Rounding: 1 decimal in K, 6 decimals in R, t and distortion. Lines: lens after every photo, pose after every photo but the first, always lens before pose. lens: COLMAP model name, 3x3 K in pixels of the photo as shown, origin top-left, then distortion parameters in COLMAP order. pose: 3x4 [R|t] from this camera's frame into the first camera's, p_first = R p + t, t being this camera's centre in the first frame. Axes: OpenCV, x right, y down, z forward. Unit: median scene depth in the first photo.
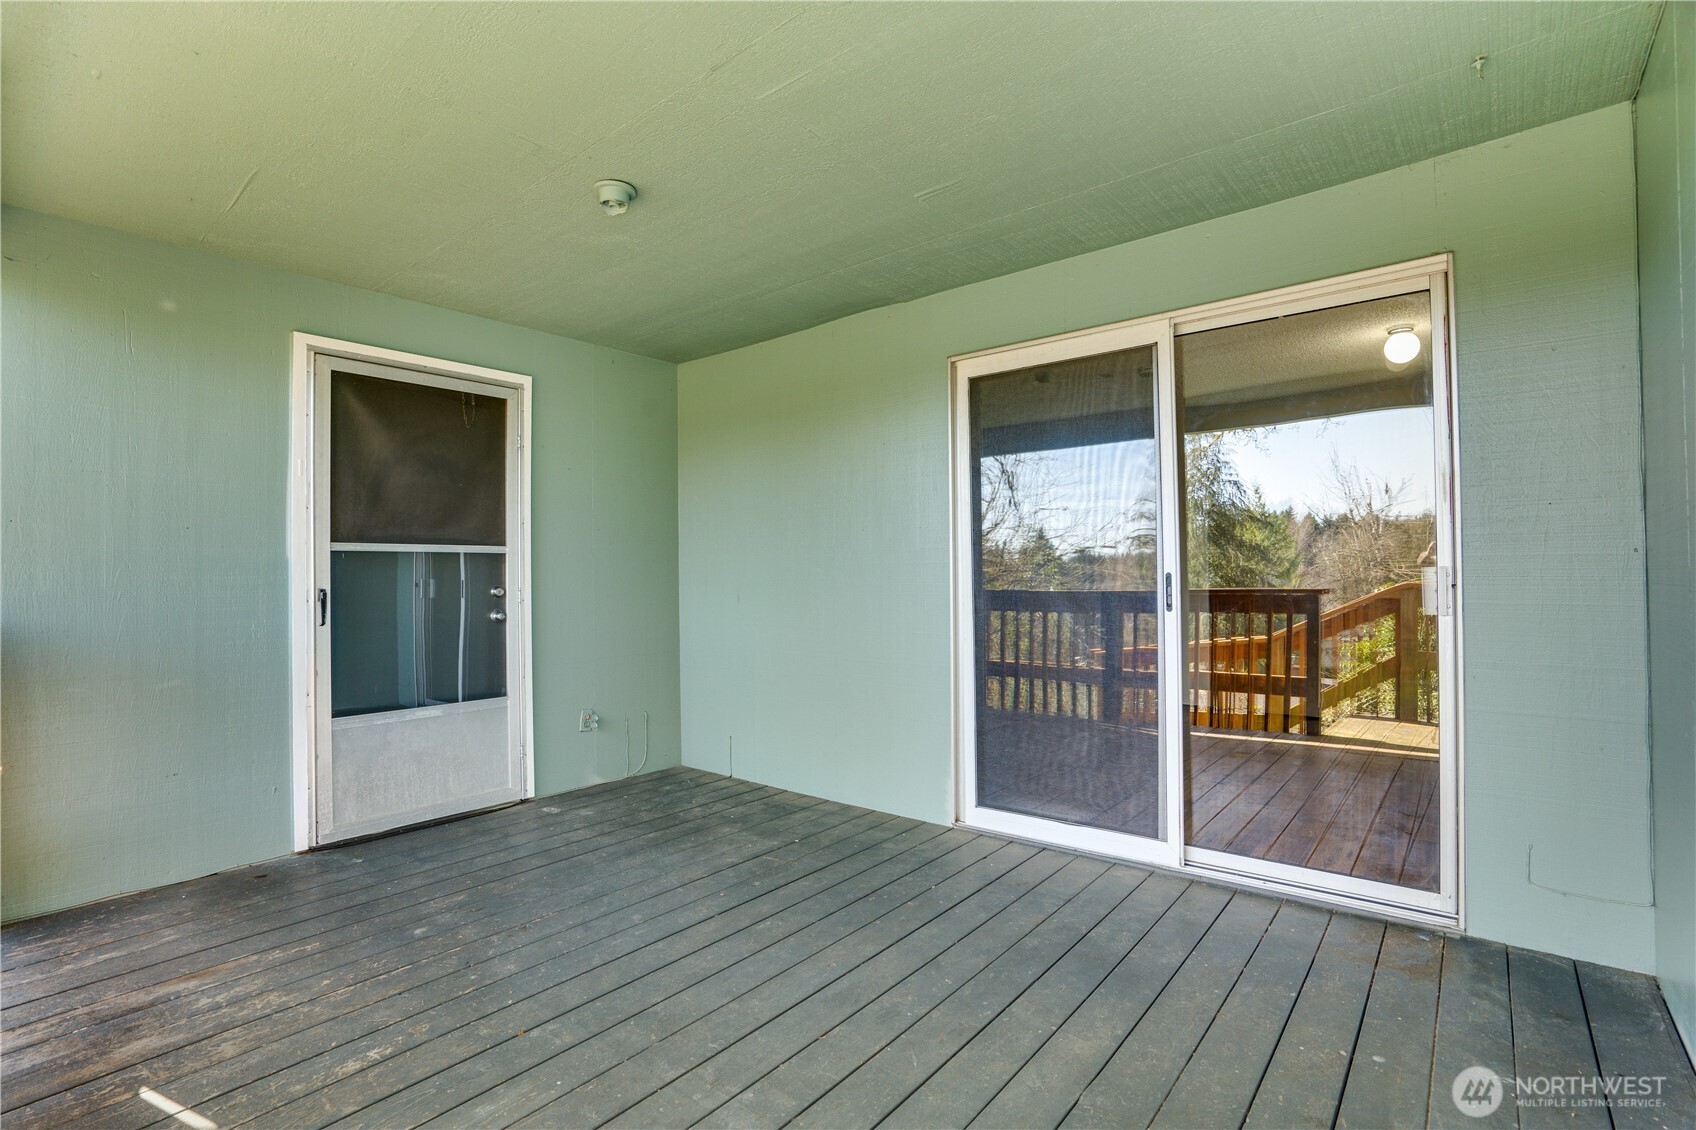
lens RADIAL K [[789.2, 0, 840.9], [0, 789.2, 565.6], [0, 0, 1]] dist [-0.061844, 0.024681]
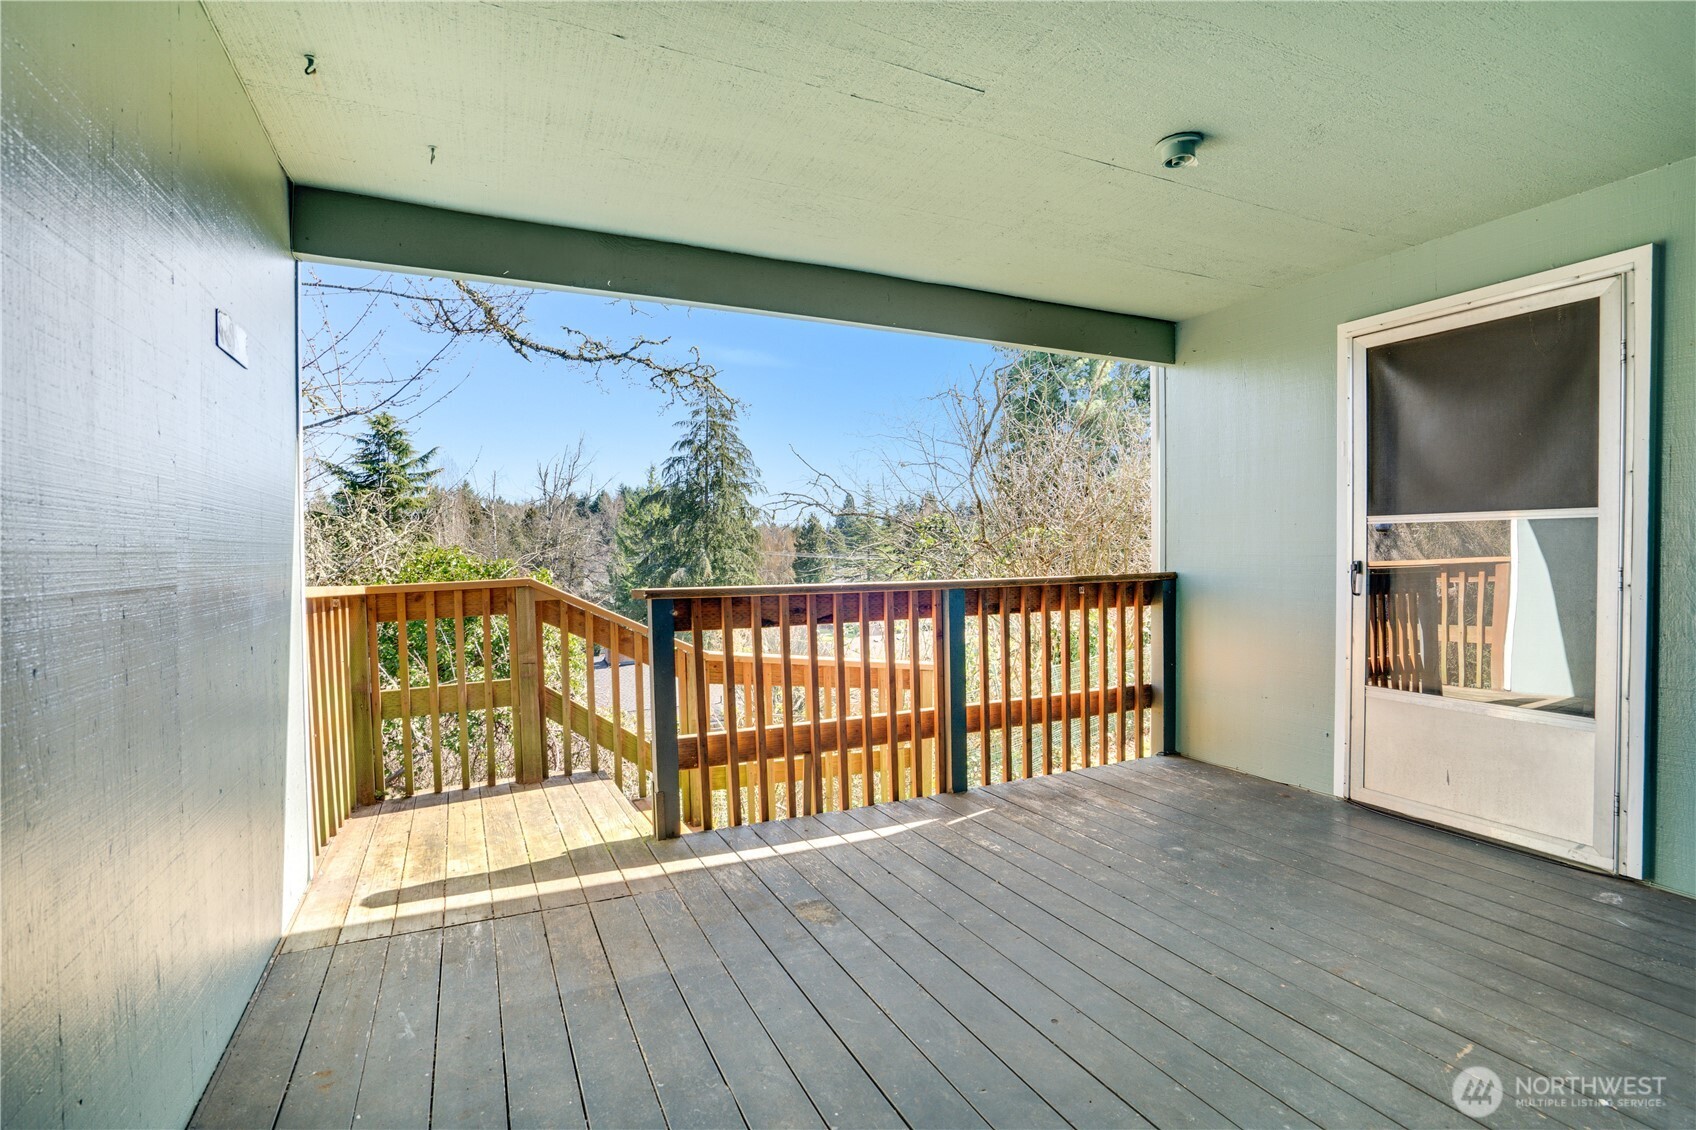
lens RADIAL K [[789.2, 0, 840.9], [0, 789.2, 565.6], [0, 0, 1]] dist [-0.061844, 0.024681]
pose [[-0.422058, 0.035570, -0.905871, 0.656818], [0.027117, 0.999278, 0.026603, -0.013052], [0.906163, -0.013336, -0.422718, 0.900269]]
